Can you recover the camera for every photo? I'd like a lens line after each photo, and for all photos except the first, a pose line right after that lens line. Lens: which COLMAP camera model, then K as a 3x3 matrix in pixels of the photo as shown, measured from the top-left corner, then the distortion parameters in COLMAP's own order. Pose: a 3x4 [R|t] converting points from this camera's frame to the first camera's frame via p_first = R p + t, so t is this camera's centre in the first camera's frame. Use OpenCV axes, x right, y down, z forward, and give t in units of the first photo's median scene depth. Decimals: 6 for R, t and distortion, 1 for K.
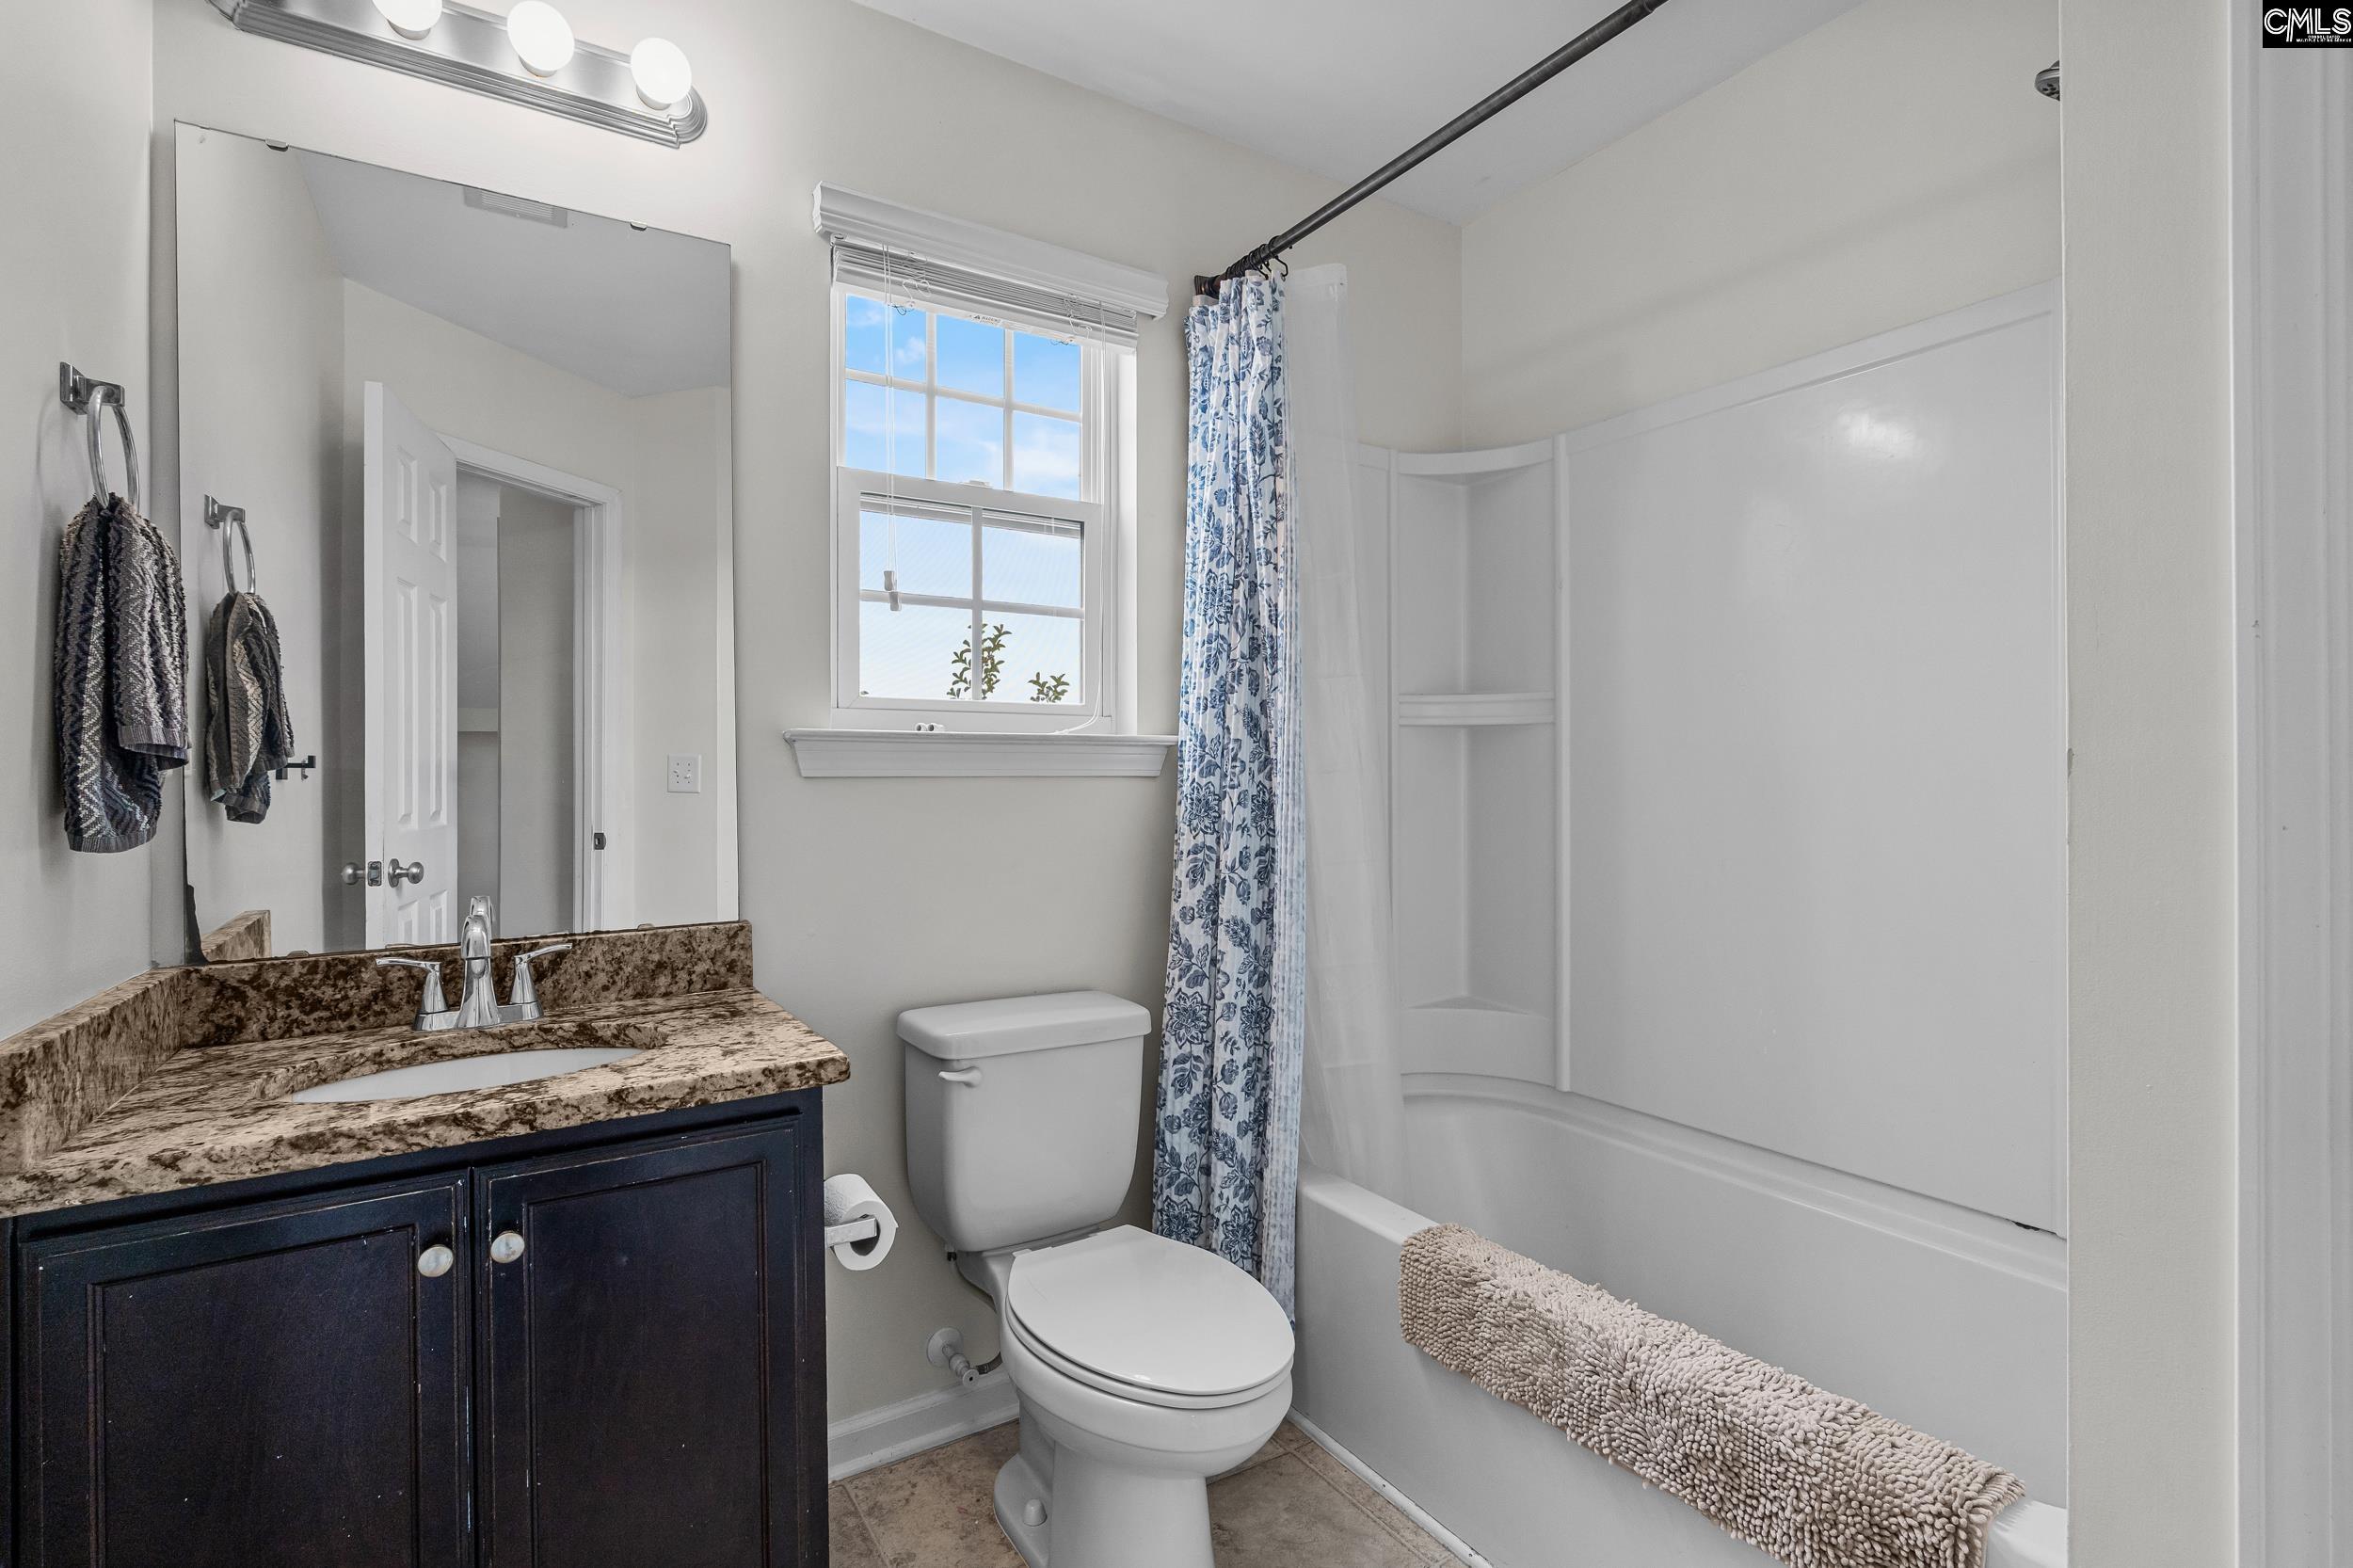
lens RADIAL K [[1086.9, 0, 1196.8], [0, 1086.9, 782.2], [0, 0, 1]] dist [-0.007297, 0.000627]
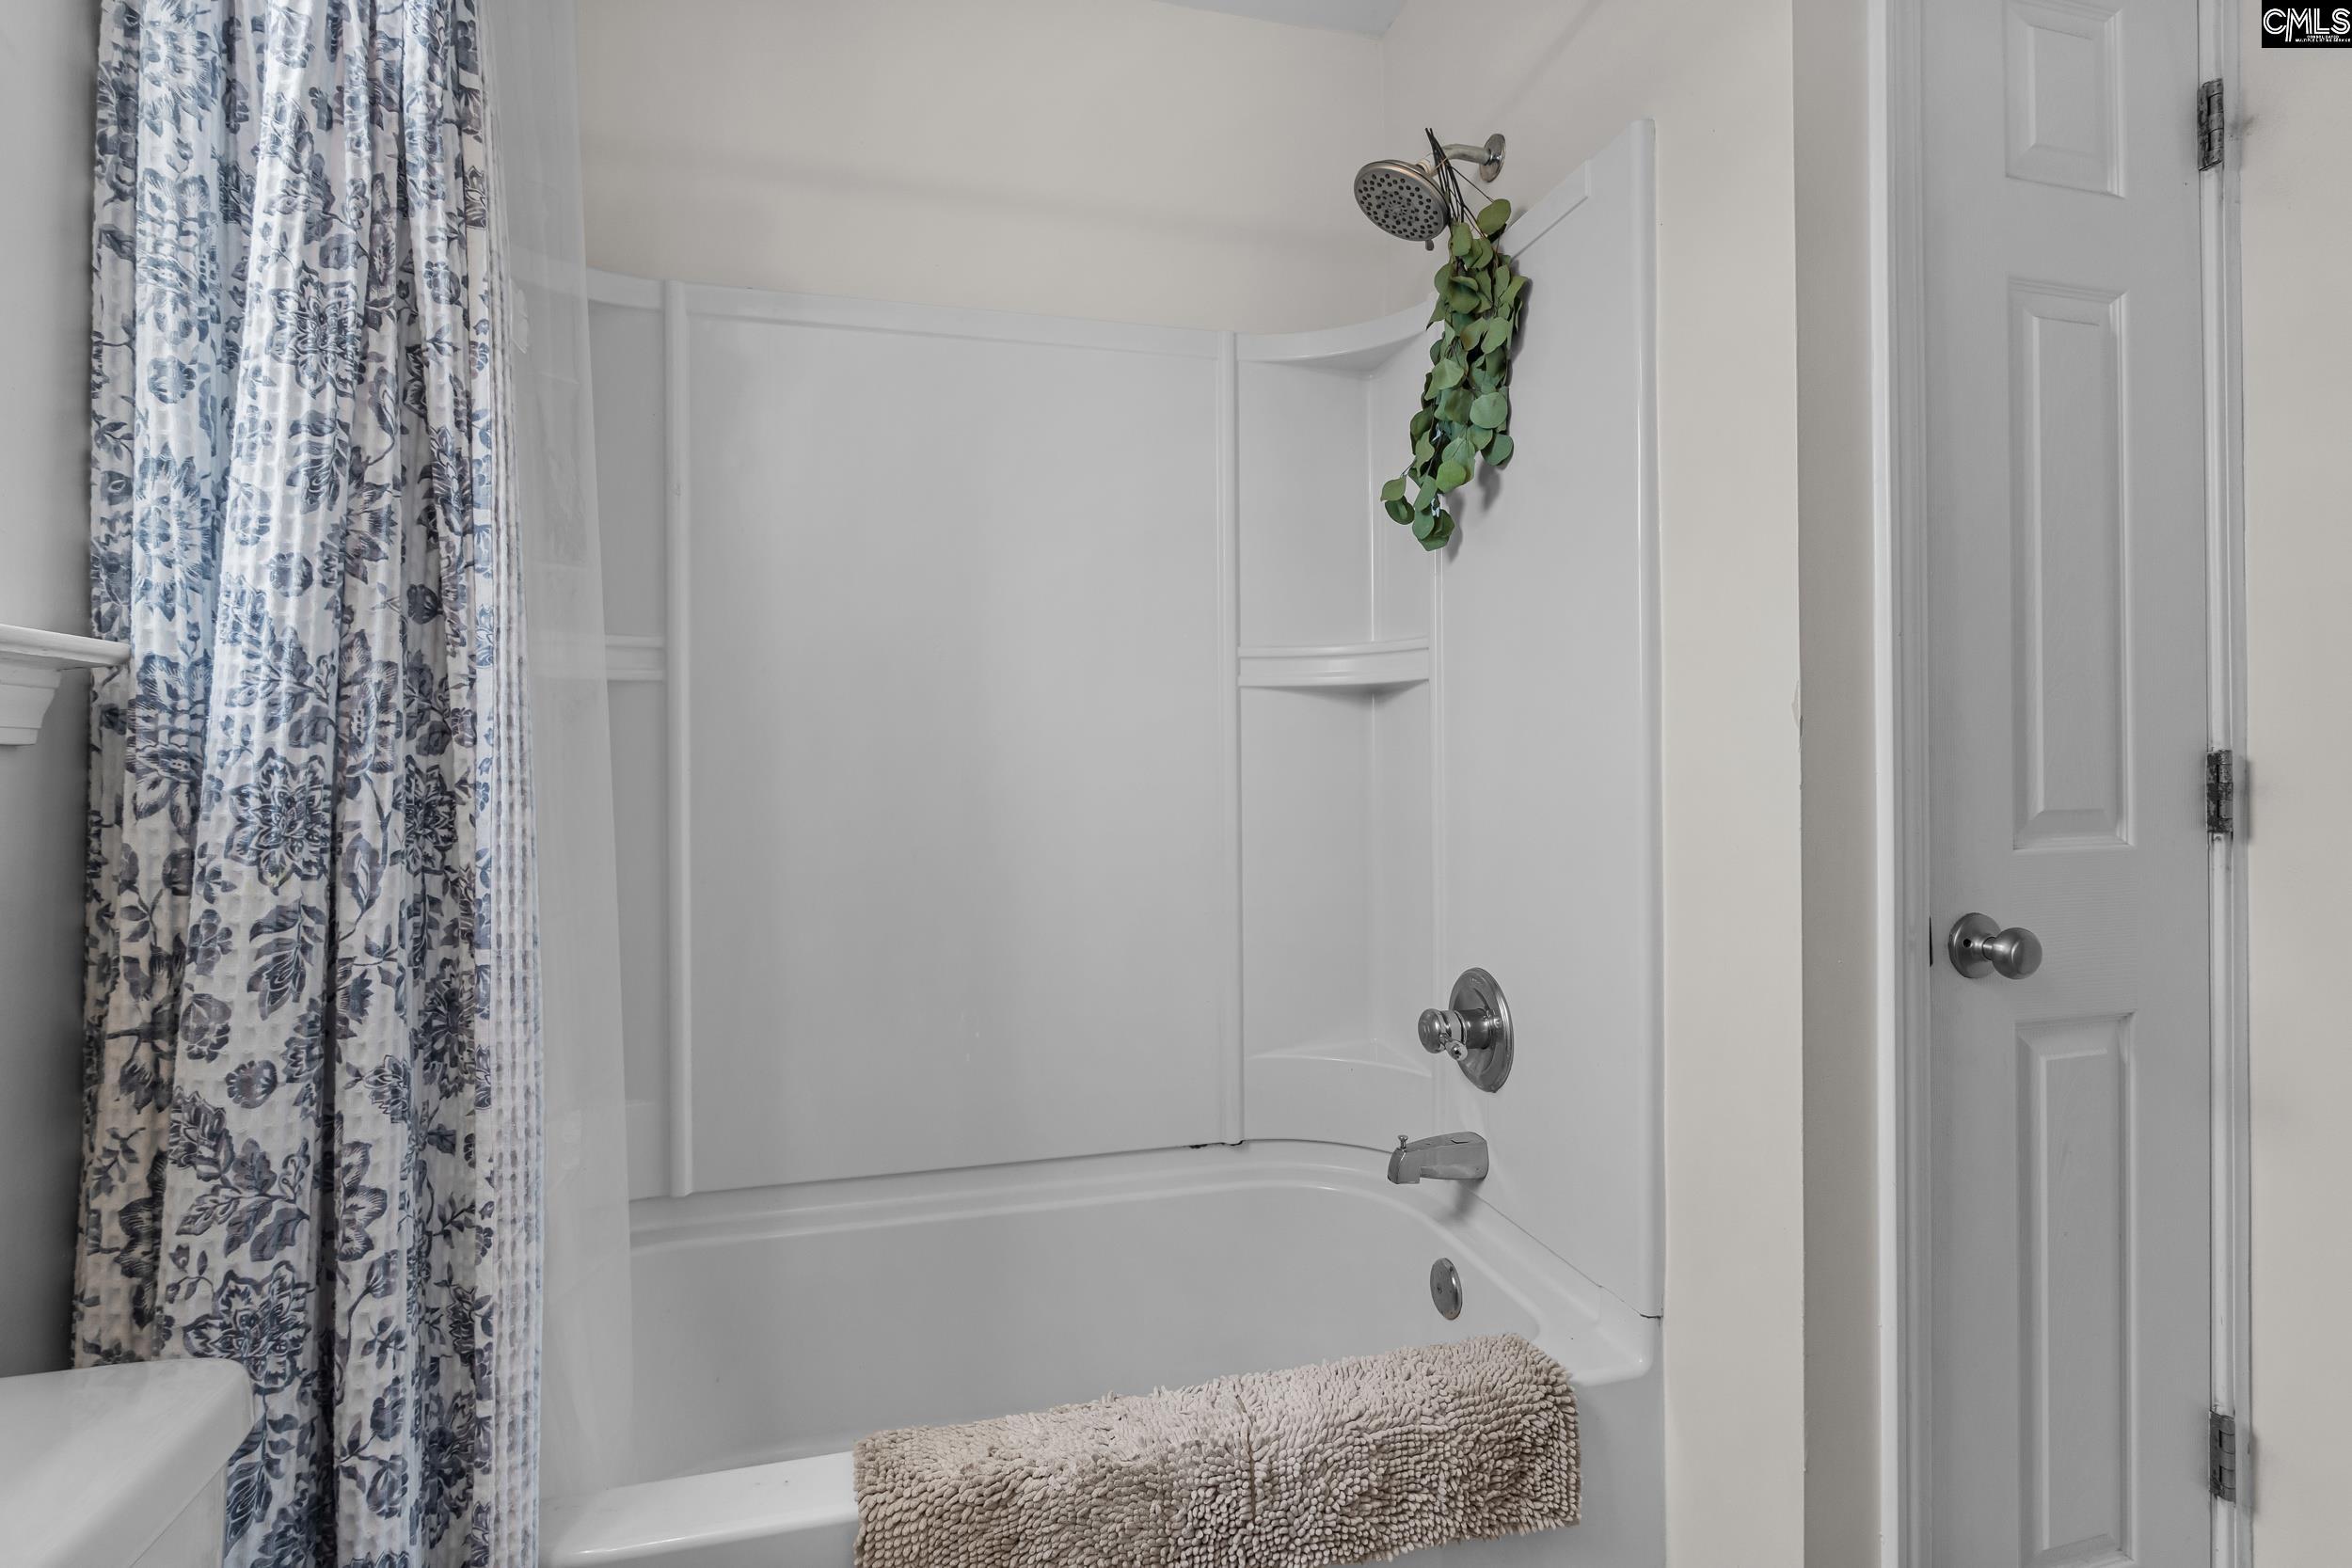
lens RADIAL K [[1086.4, 0, 1183.8], [0, 1086.4, 764.2], [0, 0, 1]] dist [-0.007297, 0.000627]
pose [[0.321009, 0.001357, 0.947075, -0.280922], [0.011601, 0.999918, -0.005365, 0.008905], [-0.947005, 0.012709, 0.320967, 0.539816]]
